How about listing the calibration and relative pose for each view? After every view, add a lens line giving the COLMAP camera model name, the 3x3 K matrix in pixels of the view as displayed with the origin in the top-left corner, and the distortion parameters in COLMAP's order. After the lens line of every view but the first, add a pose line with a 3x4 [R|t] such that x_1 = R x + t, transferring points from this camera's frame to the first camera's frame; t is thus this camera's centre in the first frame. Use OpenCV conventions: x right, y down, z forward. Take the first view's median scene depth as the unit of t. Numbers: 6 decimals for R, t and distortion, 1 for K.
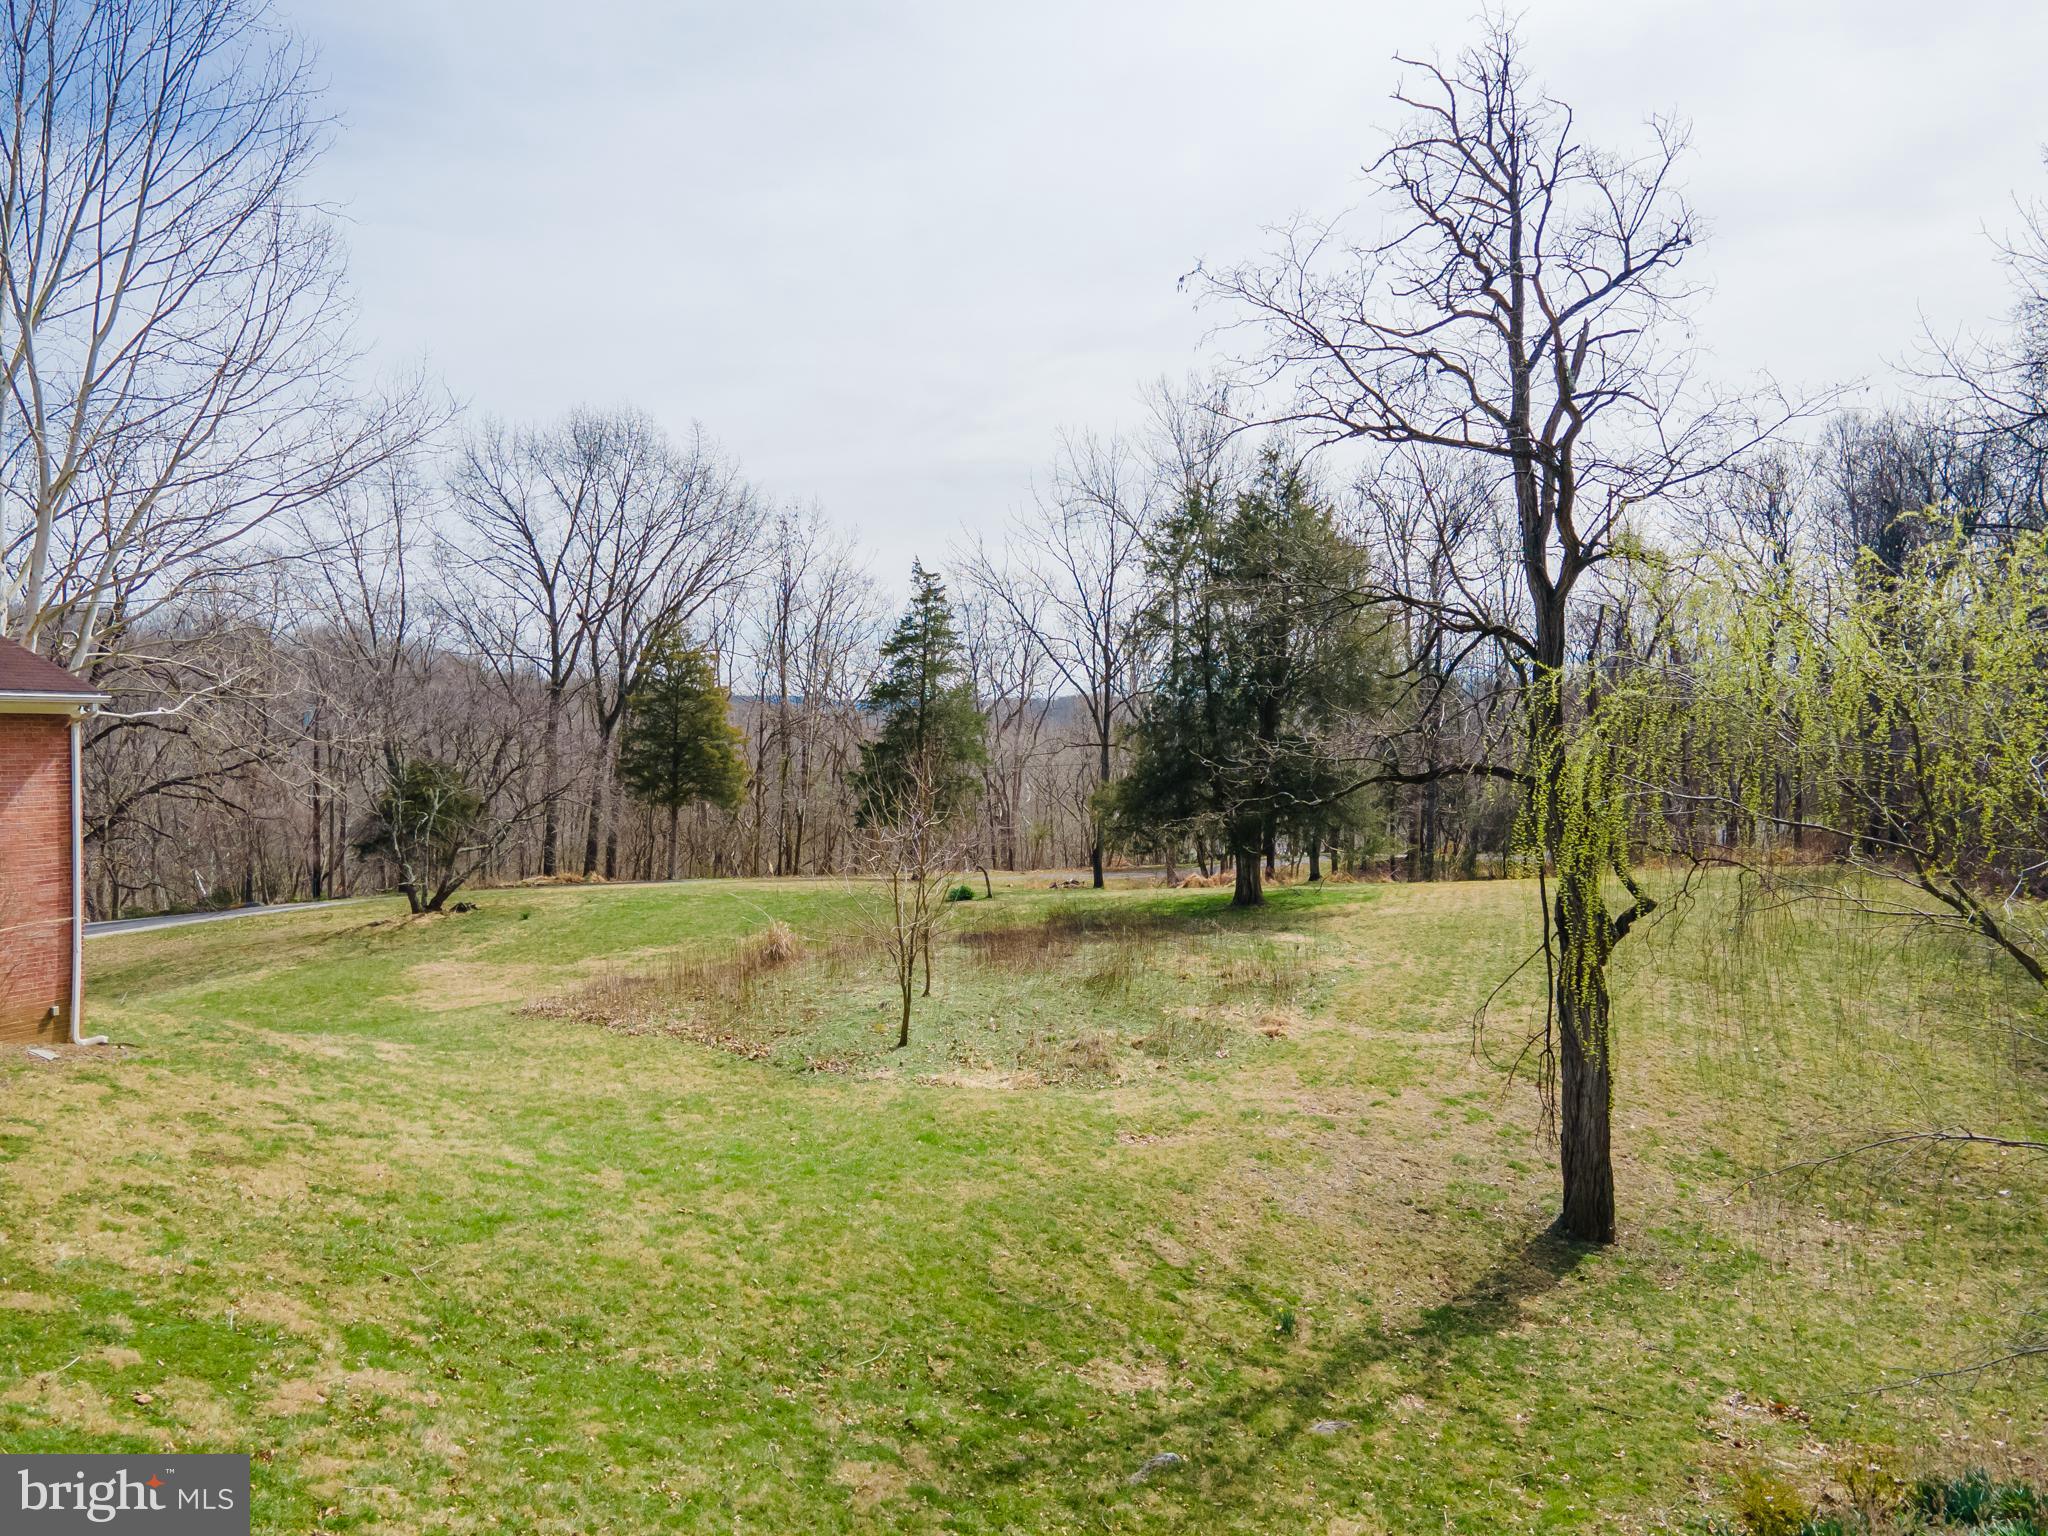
lens RADIAL K [[1416.7, 0, 1024.0], [0, 1416.7, 768.0], [0, 0, 1]] dist [0.001275, 0.002162]
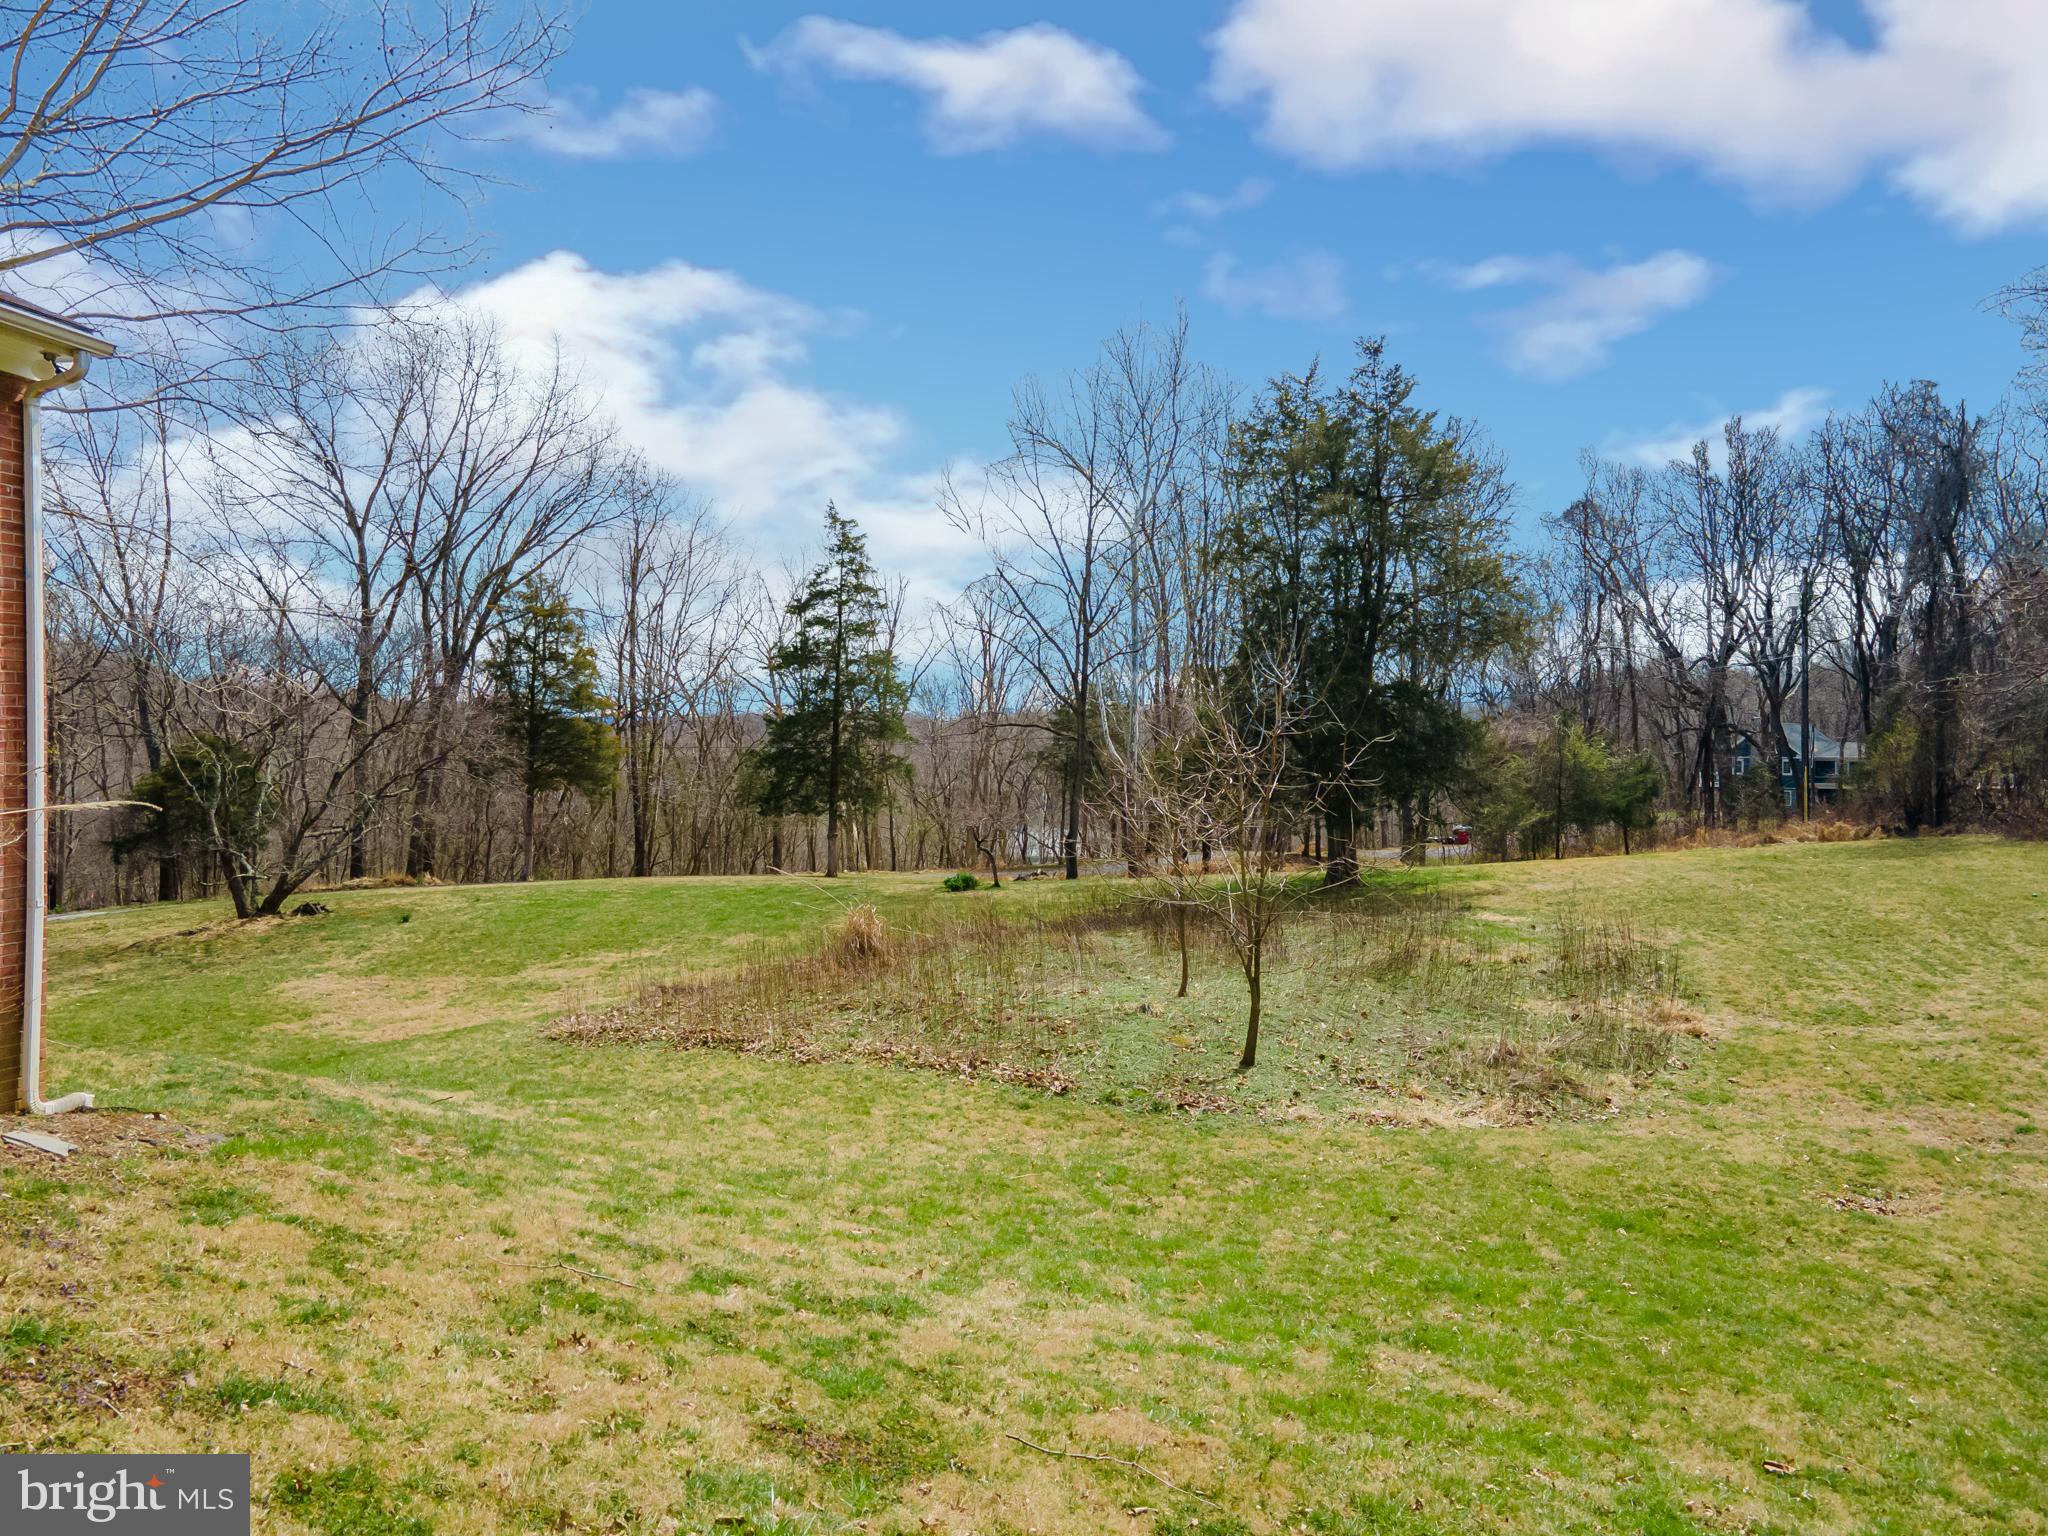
lens RADIAL K [[1458.5, 0, 1022.9], [0, 1458.5, 721.0], [0, 0, 1]] dist [0.008300, 0.063904]
pose [[0.986832, 0.006091, 0.161633, -0.129529], [0.000655, 0.999132, -0.041652, 0.027356], [-0.161746, 0.041210, 0.985972, 0.144942]]
